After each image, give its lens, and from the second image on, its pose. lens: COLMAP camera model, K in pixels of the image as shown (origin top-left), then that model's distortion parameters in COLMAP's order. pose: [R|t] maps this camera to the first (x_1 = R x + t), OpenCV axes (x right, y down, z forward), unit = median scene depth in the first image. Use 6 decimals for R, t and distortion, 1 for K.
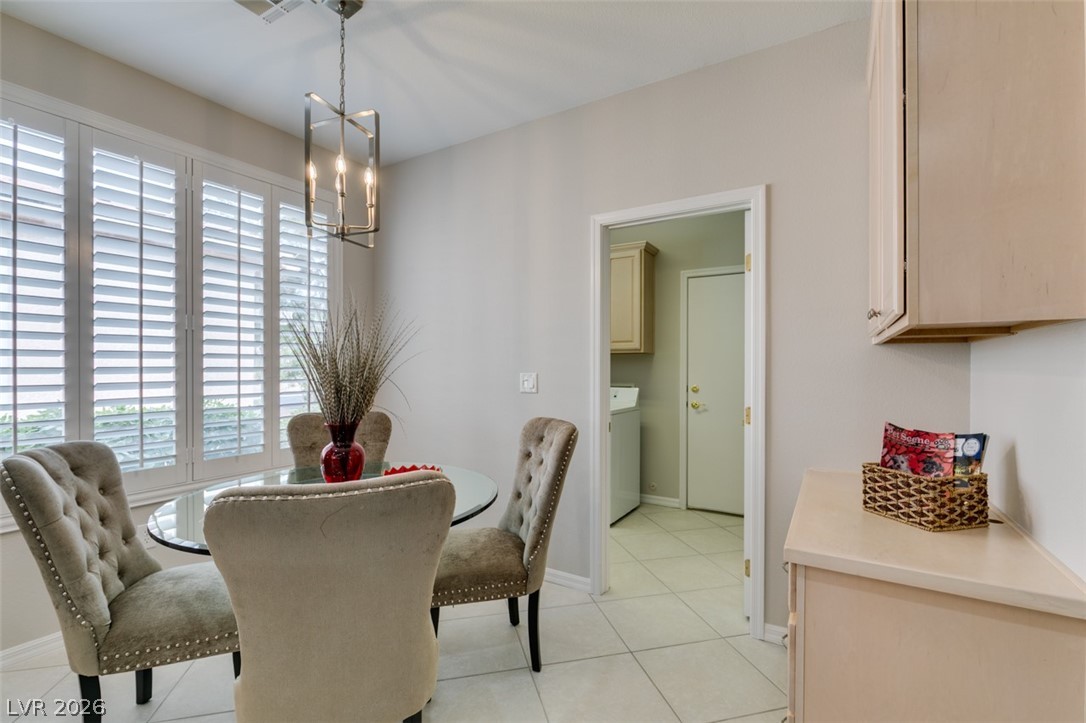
lens RADIAL K [[484.2, 0, 542.6], [0, 484.2, 367.2], [0, 0, 1]] dist [-0.000346, -0.000283]
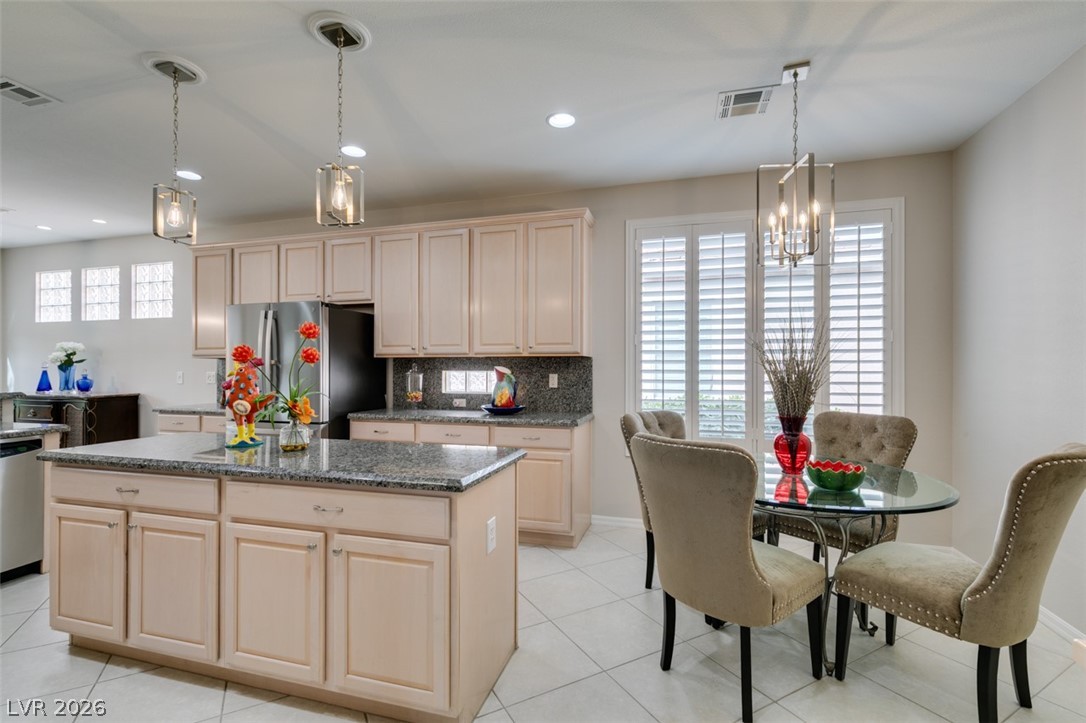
lens RADIAL K [[484.2, 0, 542.6], [0, 484.2, 367.2], [0, 0, 1]] dist [-0.000346, -0.000283]
pose [[0.264894, -0.001681, -0.964276, 0.535456], [-0.006015, 0.999976, -0.003396, -0.000778], [0.964259, 0.006699, 0.264877, 0.057479]]
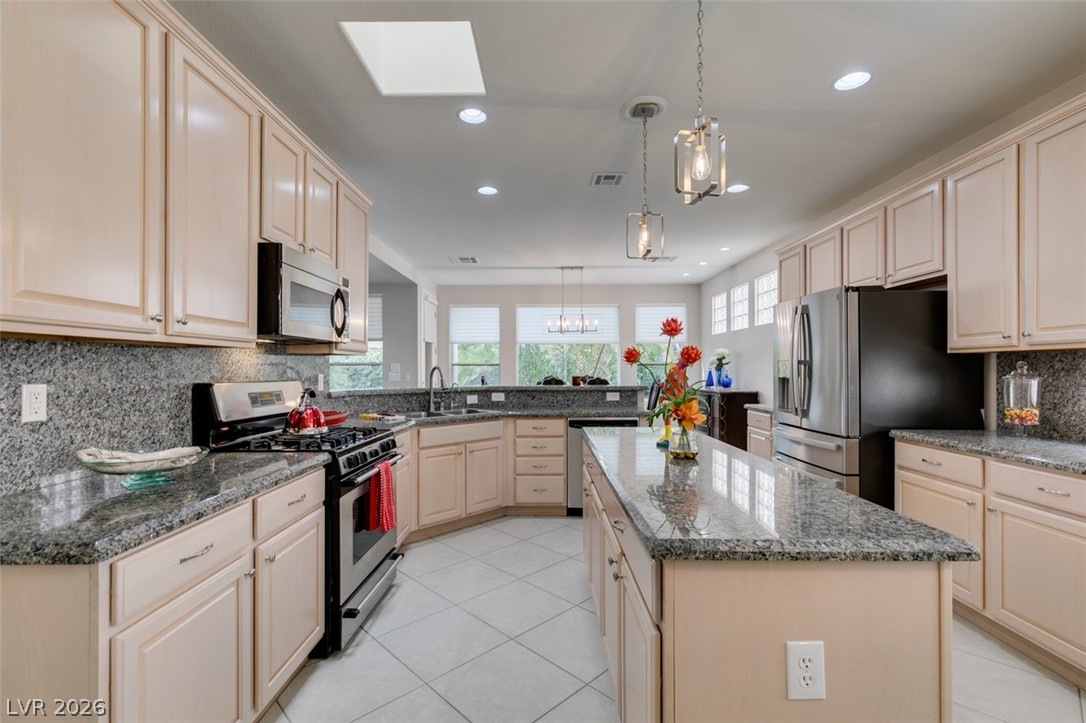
lens RADIAL K [[484.2, 0, 542.6], [0, 484.2, 367.2], [0, 0, 1]] dist [-0.000346, -0.000283]
pose [[-0.856226, -0.000556, -0.516601, 0.130973], [-0.001001, 0.999999, 0.000583, -0.003906], [0.516601, 0.001016, -0.856226, 0.482982]]
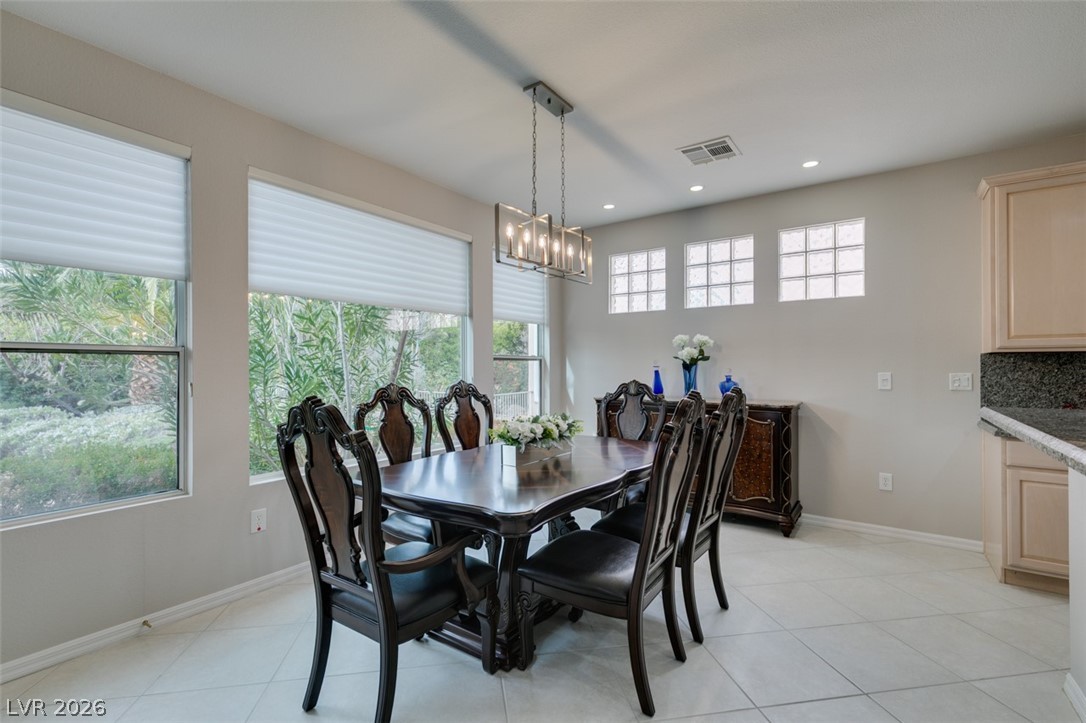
lens RADIAL K [[489.3, 0, 547.1], [0, 489.3, 371.0], [0, 0, 1]] dist [-0.000546, 0.000141]
pose [[-0.059435, 0.008378, -0.998197, -0.465618], [-0.005493, 0.999947, 0.008720, 0.009438], [0.998217, 0.006001, -0.059386, -2.103257]]
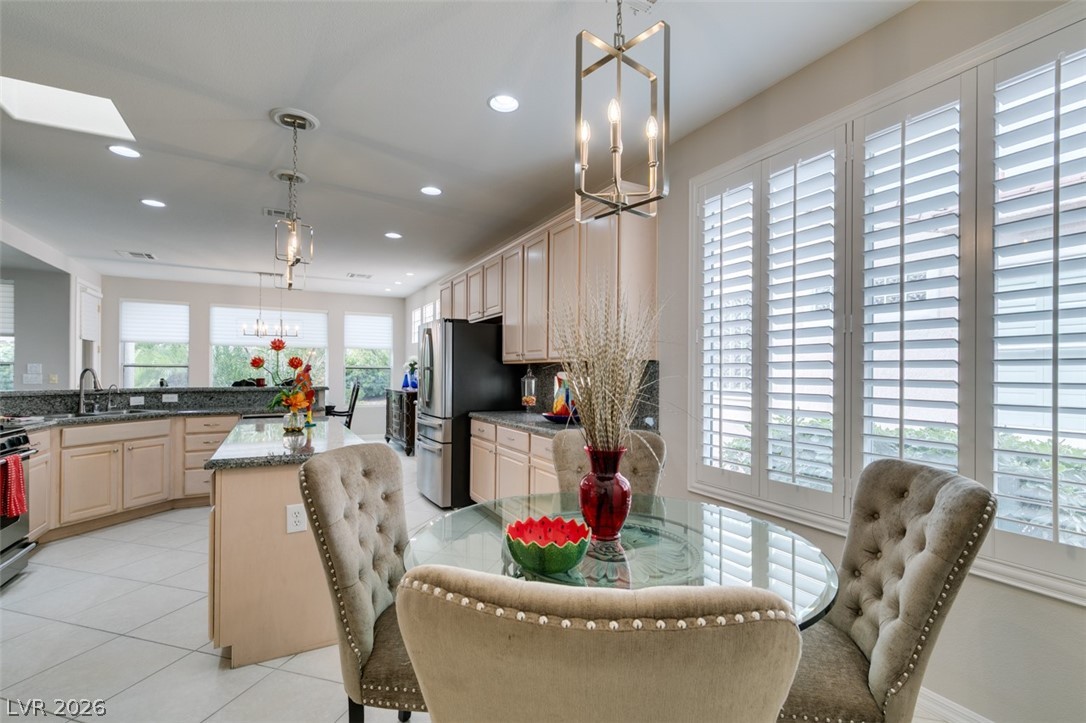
lens RADIAL K [[489.3, 0, 547.1], [0, 489.3, 371.0], [0, 0, 1]] dist [-0.000546, 0.000141]
pose [[-0.497087, -0.007180, -0.867671, 0.279617], [-0.010486, 0.999942, -0.002267, -0.008096], [0.867637, 0.007971, -0.497134, 1.166648]]
